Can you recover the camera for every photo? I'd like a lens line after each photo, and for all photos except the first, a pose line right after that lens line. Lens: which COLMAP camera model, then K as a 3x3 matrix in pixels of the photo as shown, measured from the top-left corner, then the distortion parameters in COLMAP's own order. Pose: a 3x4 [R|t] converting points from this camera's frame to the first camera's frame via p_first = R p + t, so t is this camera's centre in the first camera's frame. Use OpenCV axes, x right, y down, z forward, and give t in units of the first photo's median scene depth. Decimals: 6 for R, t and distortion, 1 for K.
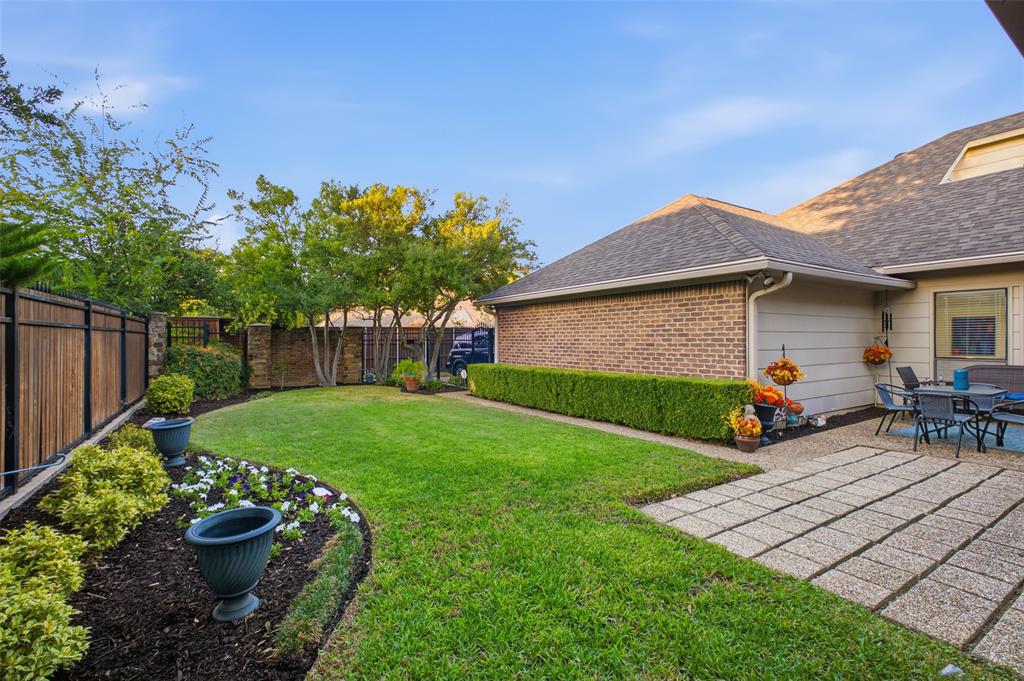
lens RADIAL K [[454.5, 0, 510.7], [0, 454.5, 338.4], [0, 0, 1]] dist [0.004728, -0.000682]
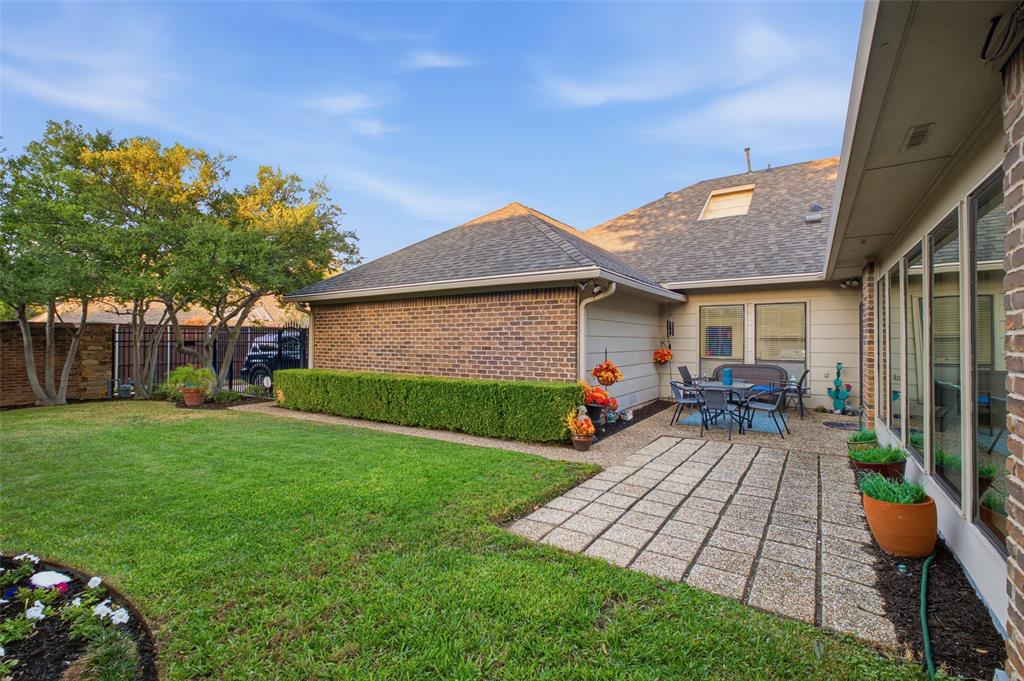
lens RADIAL K [[454.5, 0, 510.7], [0, 454.5, 336.2], [0, 0, 1]] dist [0.004728, -0.000682]
pose [[0.916876, 0.010816, 0.399025, -0.040104], [-0.007330, 0.999920, -0.010261, -0.002221], [-0.399104, 0.006483, 0.916883, 0.074007]]
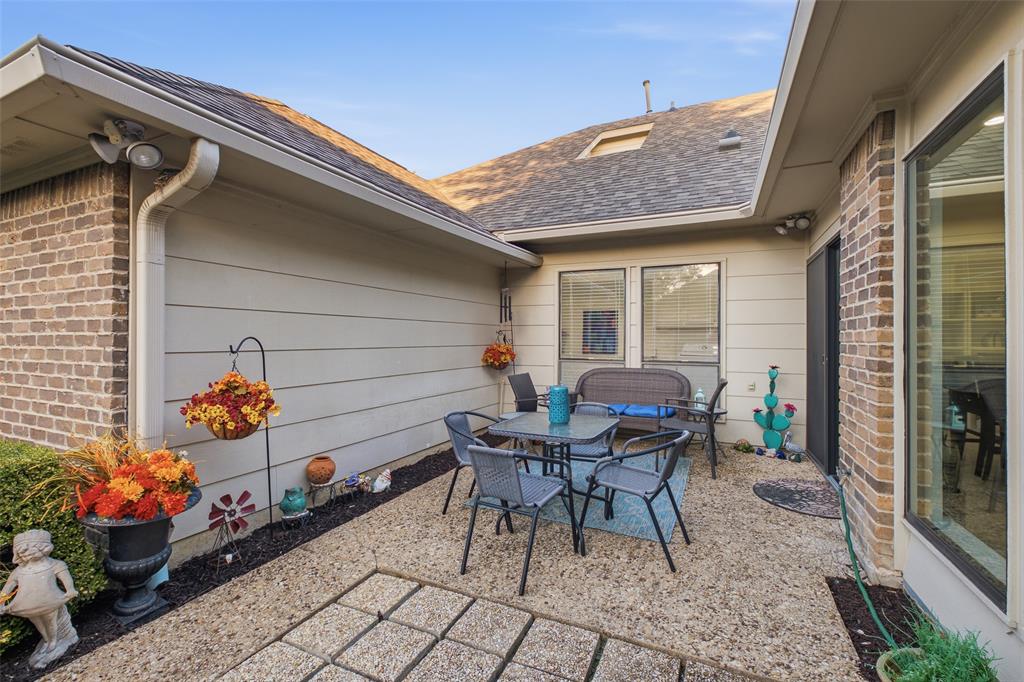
lens RADIAL K [[454.5, 0, 511.5], [0, 454.5, 335.7], [0, 0, 1]] dist [0.004728, -0.000682]
pose [[0.841985, 0.009405, 0.539420, 0.487645], [-0.007278, 0.999955, -0.006074, 0.009682], [-0.539453, 0.001188, 0.842015, 0.436013]]
